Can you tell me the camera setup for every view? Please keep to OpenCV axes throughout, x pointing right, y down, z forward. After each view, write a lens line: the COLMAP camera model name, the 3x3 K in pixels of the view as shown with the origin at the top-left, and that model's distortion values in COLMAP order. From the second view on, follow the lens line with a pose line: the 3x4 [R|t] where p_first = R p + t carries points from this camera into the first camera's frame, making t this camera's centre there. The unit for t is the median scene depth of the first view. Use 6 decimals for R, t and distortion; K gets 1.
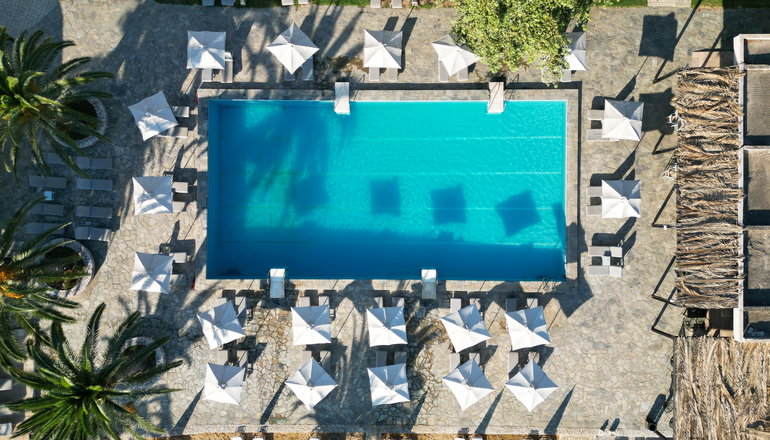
lens RADIAL K [[556.1, 0, 395.1], [0, 556.1, 205.1], [0, 0, 1]] dist [0.067822, -0.070365]
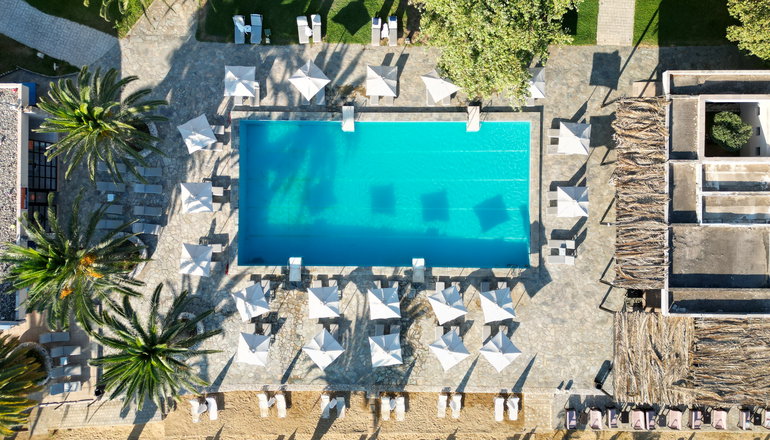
lens RADIAL K [[556.1, 0, 386.4], [0, 556.1, 205.5], [0, 0, 1]] dist [0.067822, -0.070365]
pose [[0.999991, 0.002561, -0.003310, -0.005996], [-0.002560, 0.999997, 0.000088, -0.001464], [0.003310, -0.000080, 0.999995, -0.228355]]
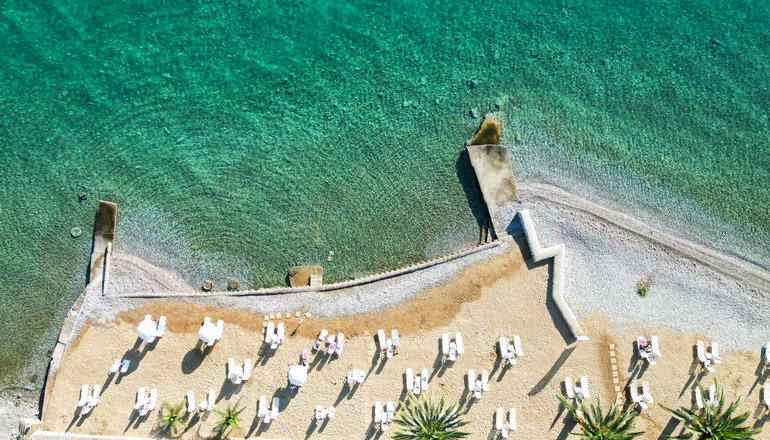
lens RADIAL K [[556.1, 0, 372.5], [0, 556.1, 208.7], [0, 0, 1]] dist [0.067822, -0.070365]
pose [[-0.998354, -0.049701, 0.028617, -0.062645], [0.050601, -0.998218, 0.031644, 1.135312], [0.026994, 0.033040, 0.999089, -0.618488]]
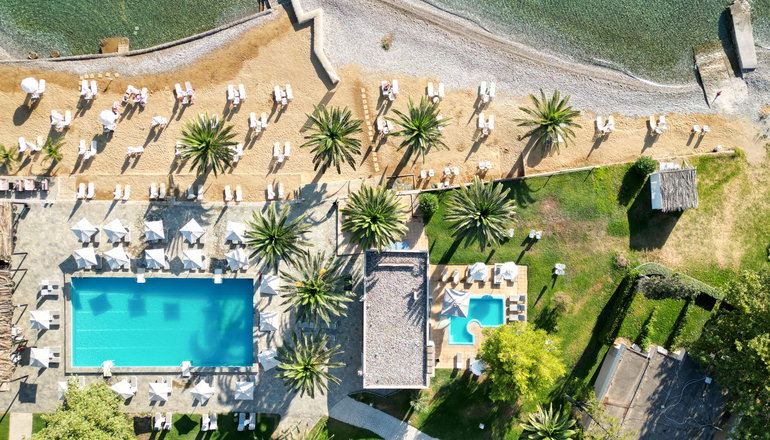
lens RADIAL K [[556.1, 0, 404.6], [0, 556.1, 255.9], [0, 0, 1]] dist [0.067822, -0.070365]
pose [[-0.999810, -0.005038, -0.018823, -0.844947], [0.005448, -0.999748, -0.021794, 0.260040], [-0.018709, -0.021892, 0.999585, -1.033538]]
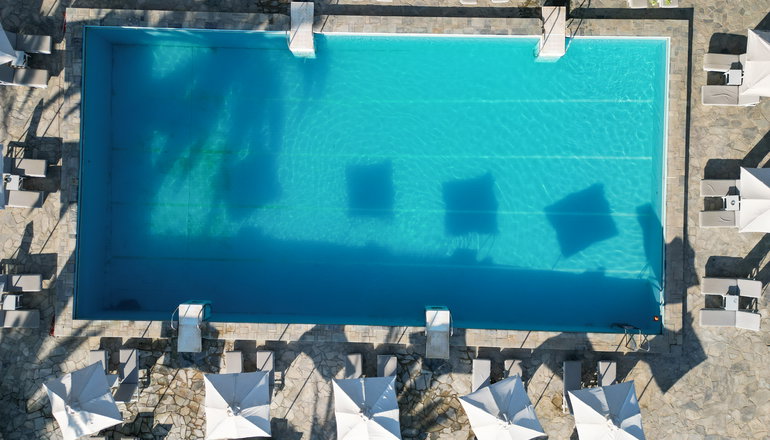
lens RADIAL K [[556.1, 0, 387.4], [0, 556.1, 205.3], [0, 0, 1]] dist [0.067822, -0.070365]
pose [[0.999803, 0.019791, 0.001624, 0.001592], [-0.019785, 0.999798, -0.003466, 0.003614], [-0.001692, 0.003433, 0.999993, 0.384828]]
